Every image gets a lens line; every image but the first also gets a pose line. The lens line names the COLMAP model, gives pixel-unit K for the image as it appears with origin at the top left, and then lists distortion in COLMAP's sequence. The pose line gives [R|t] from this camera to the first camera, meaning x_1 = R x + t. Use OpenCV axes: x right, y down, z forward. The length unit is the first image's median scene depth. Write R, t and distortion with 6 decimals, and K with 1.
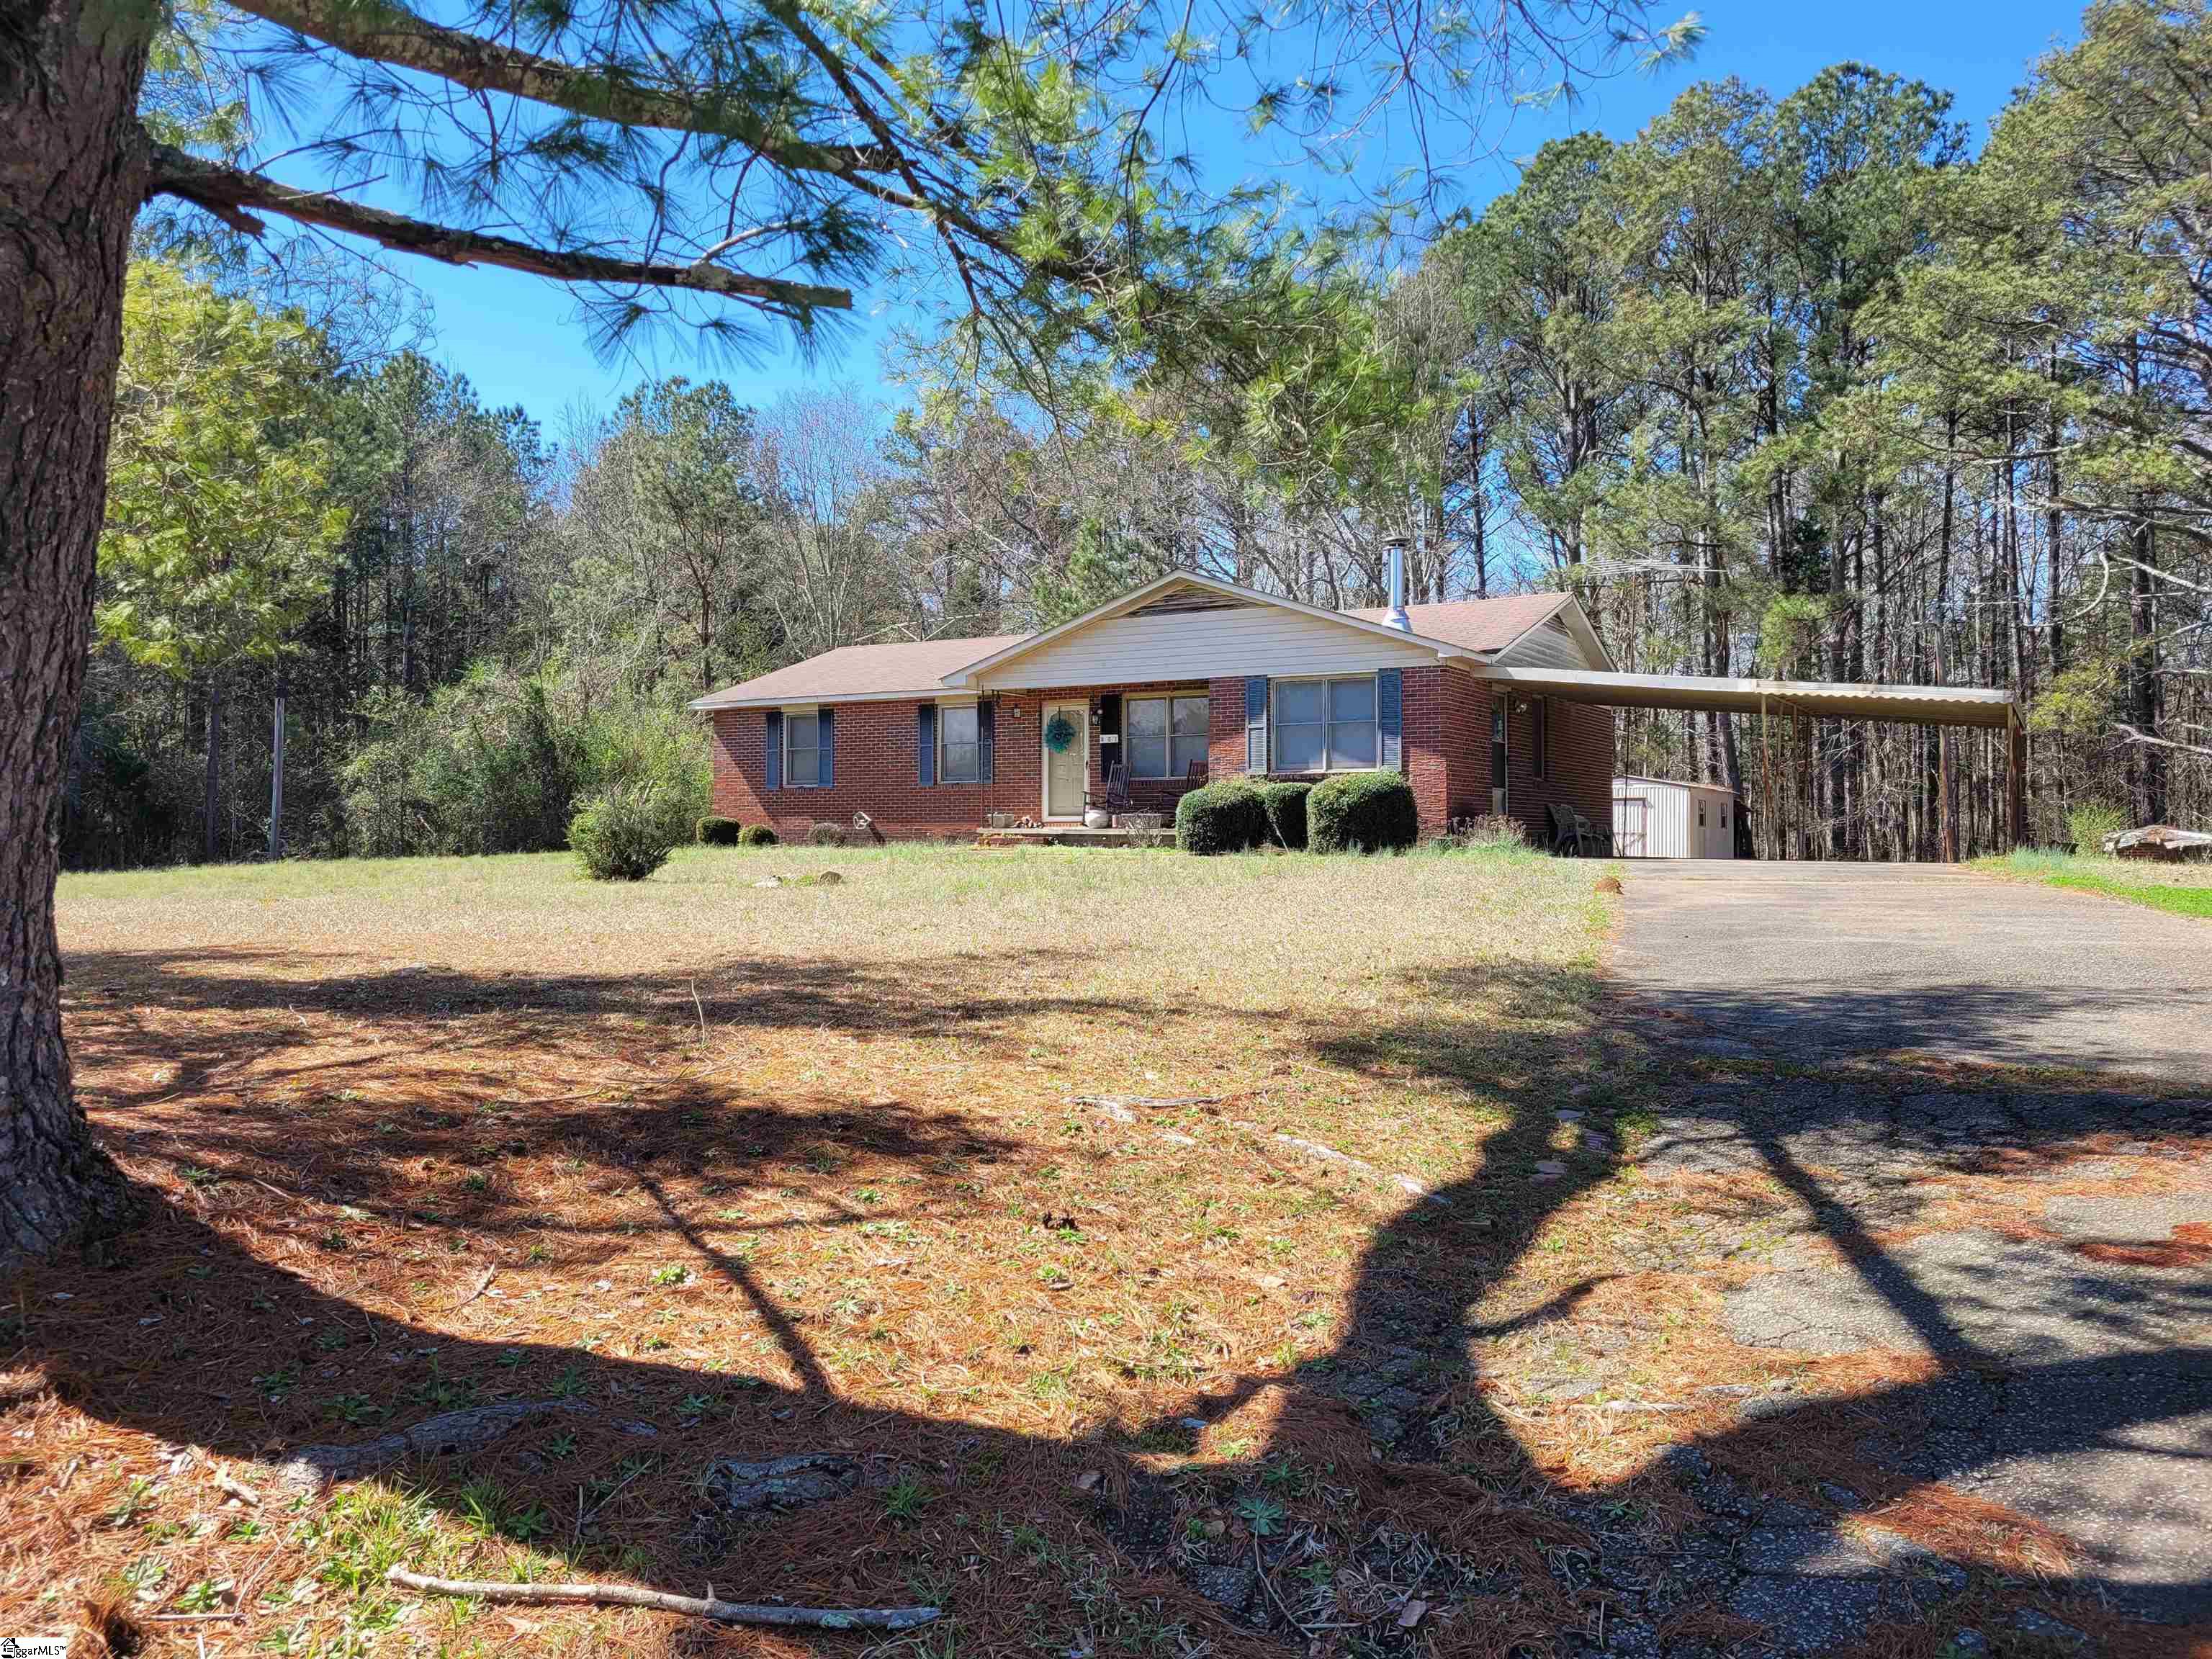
lens RADIAL K [[1676.2, 0, 1101.6], [0, 1676.2, 800.7], [0, 0, 1]] dist [0.047060, -0.002647]
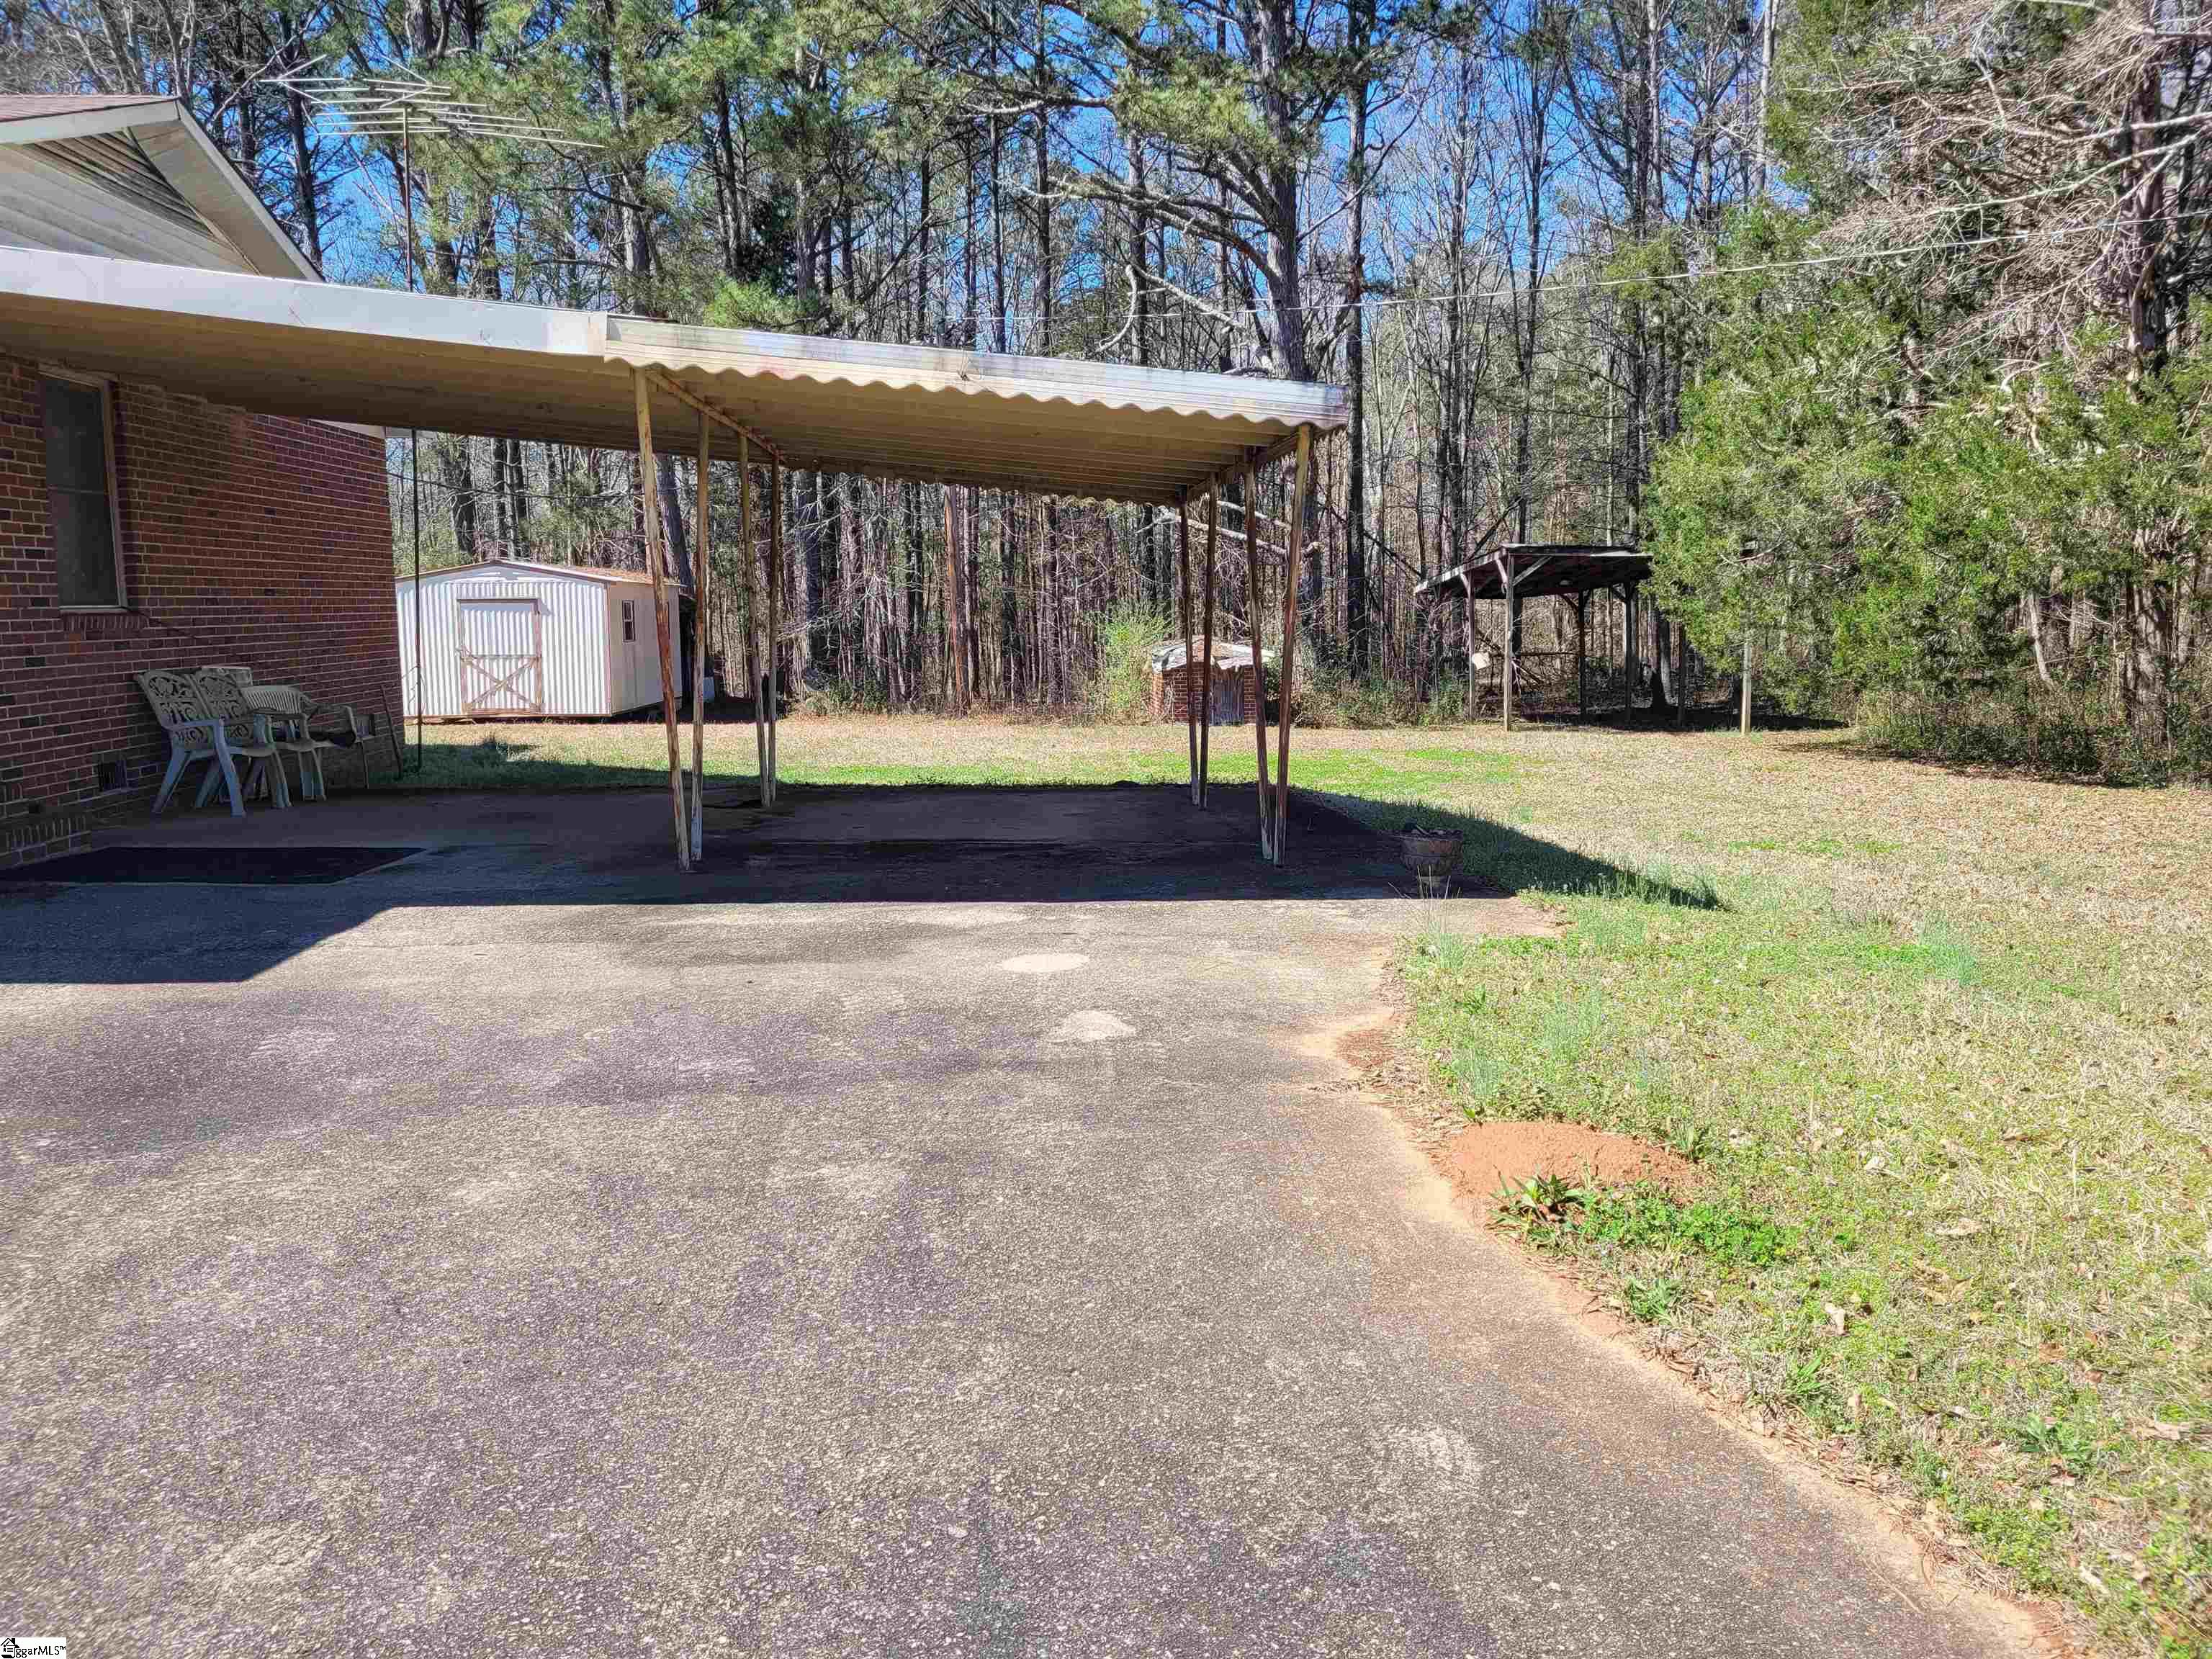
lens RADIAL K [[1676.2, 0, 1101.6], [0, 1676.2, 800.7], [0, 0, 1]] dist [0.047060, -0.002647]
pose [[0.834330, -0.075128, 0.546122, 0.240242], [-0.001810, 0.990291, 0.138996, -0.023867], [-0.551262, -0.116957, 0.826094, 0.572472]]
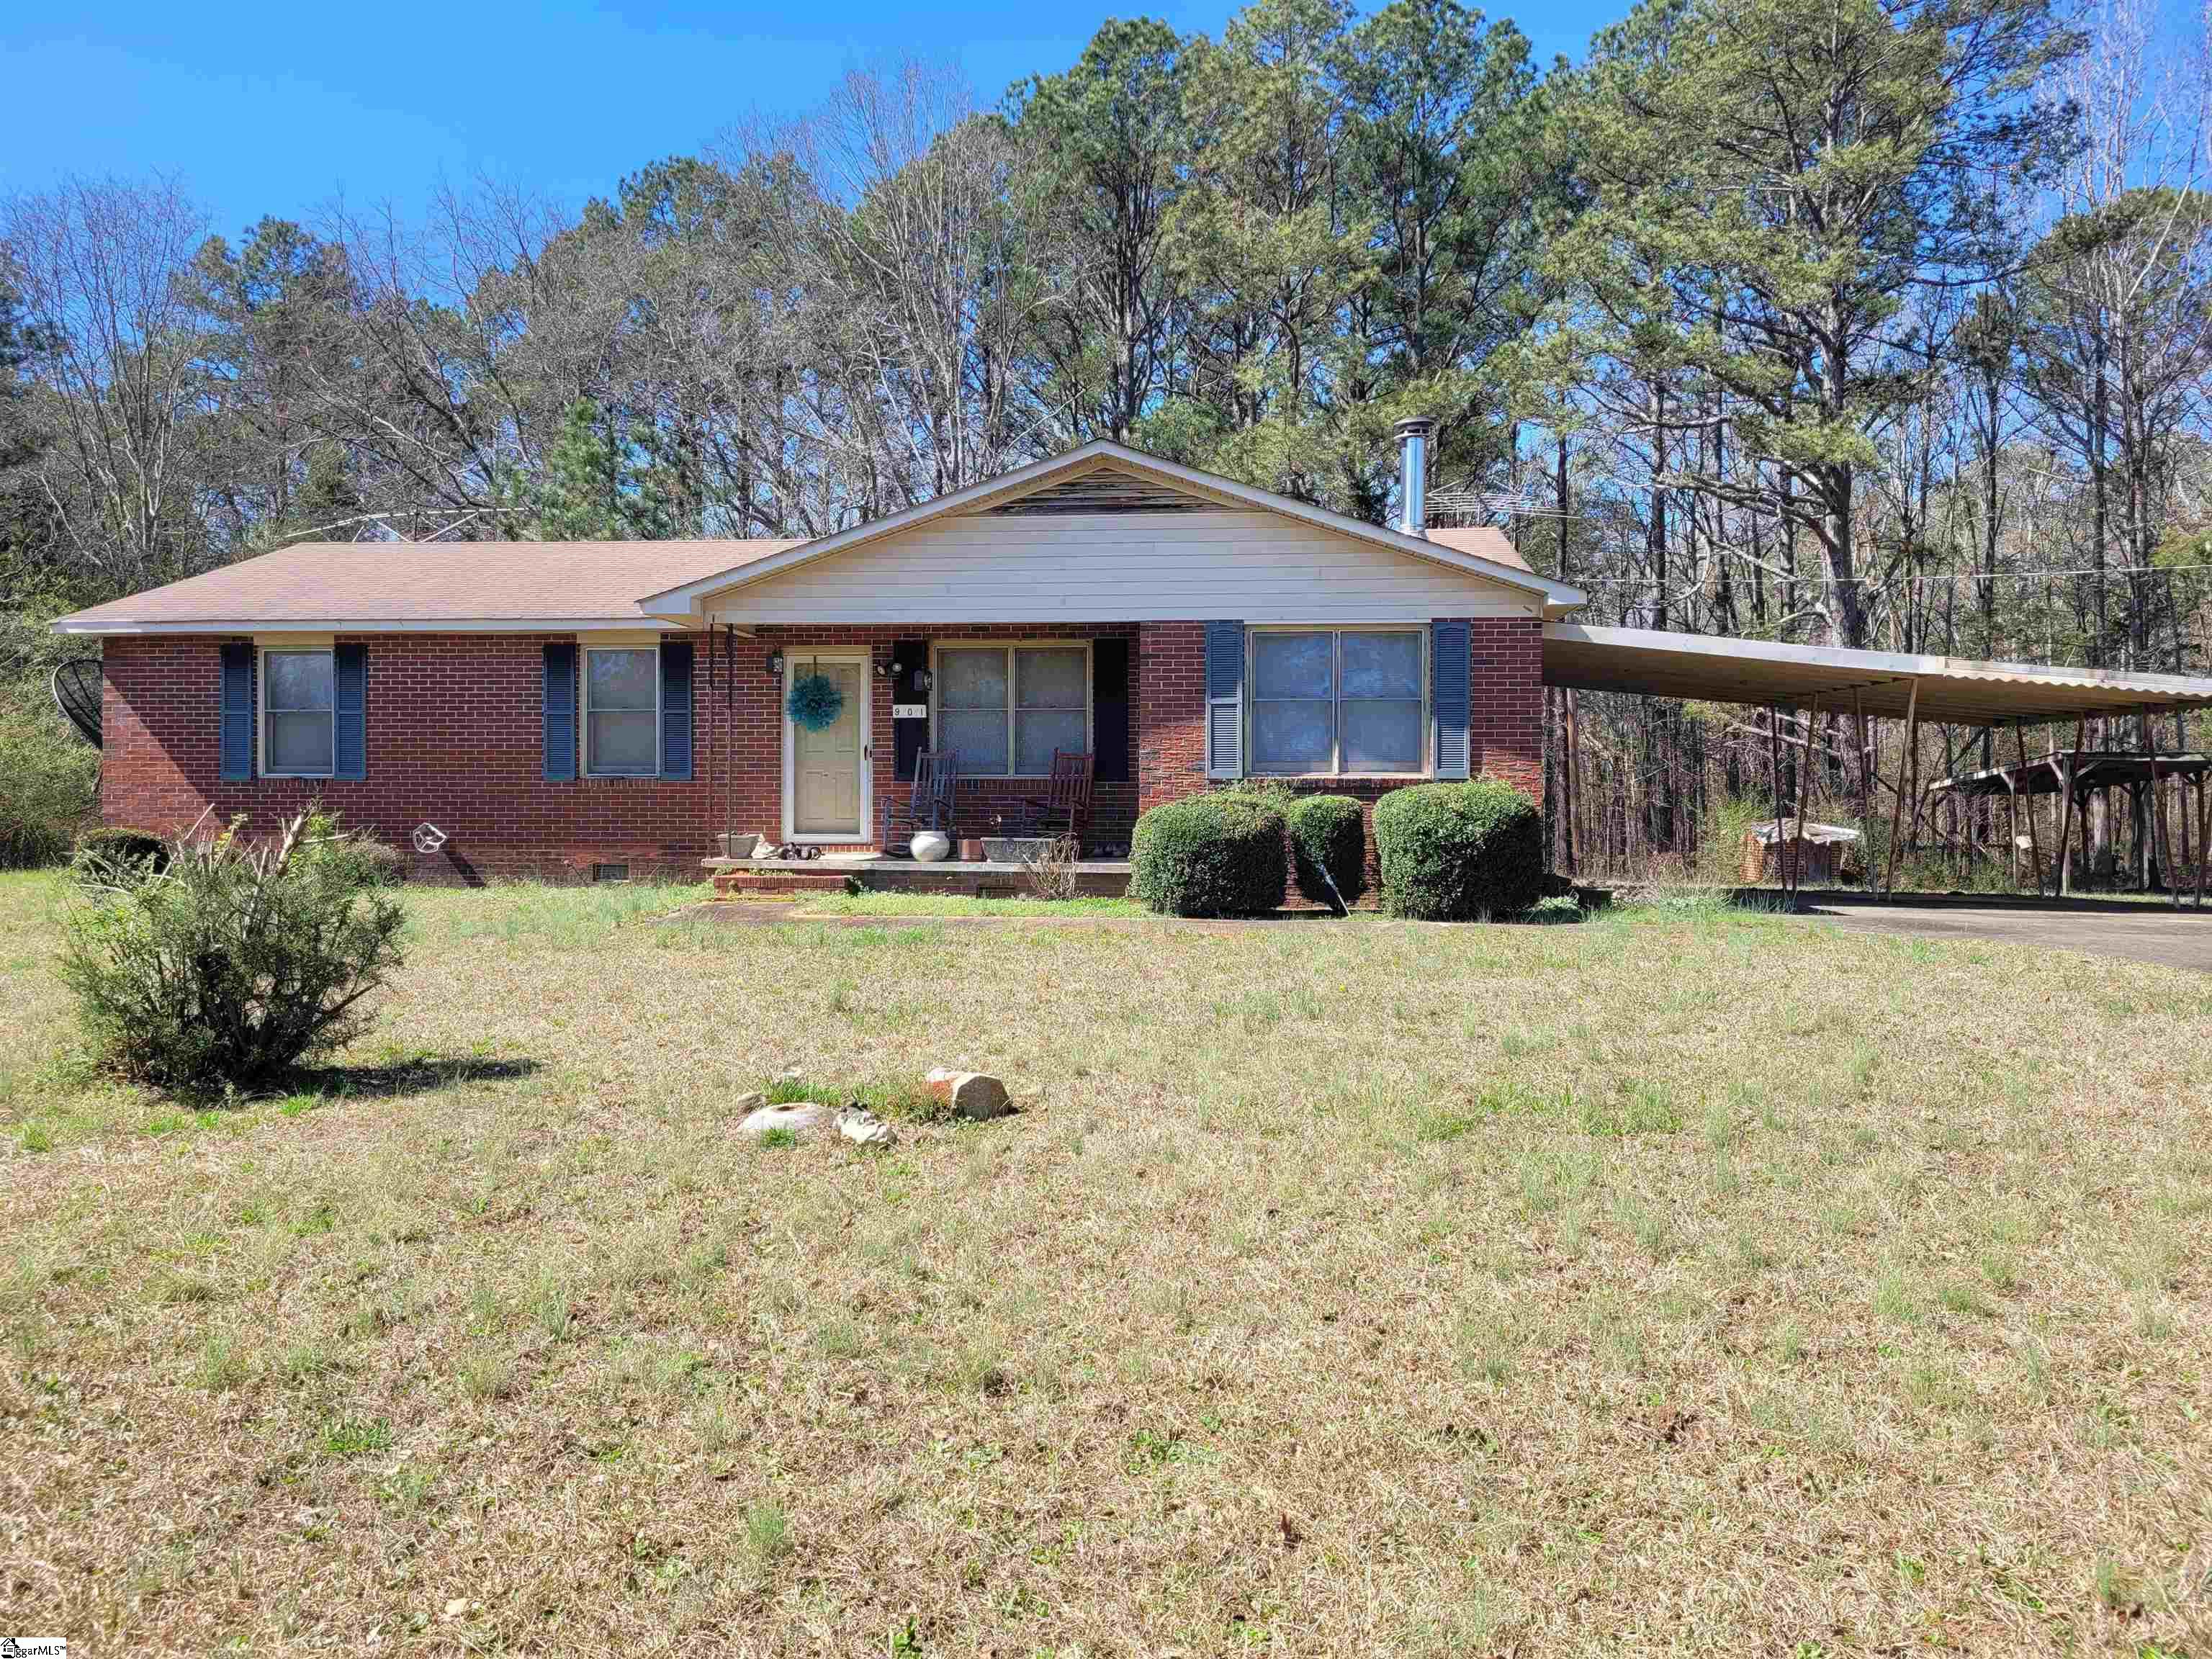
lens RADIAL K [[1676.2, 0, 1101.6], [0, 1676.2, 800.7], [0, 0, 1]] dist [0.047060, -0.002647]
pose [[0.914215, 0.002027, 0.405223, -0.180719], [-0.012301, 0.999665, 0.022751, -0.018731], [-0.405042, -0.025784, 0.913935, 0.398223]]
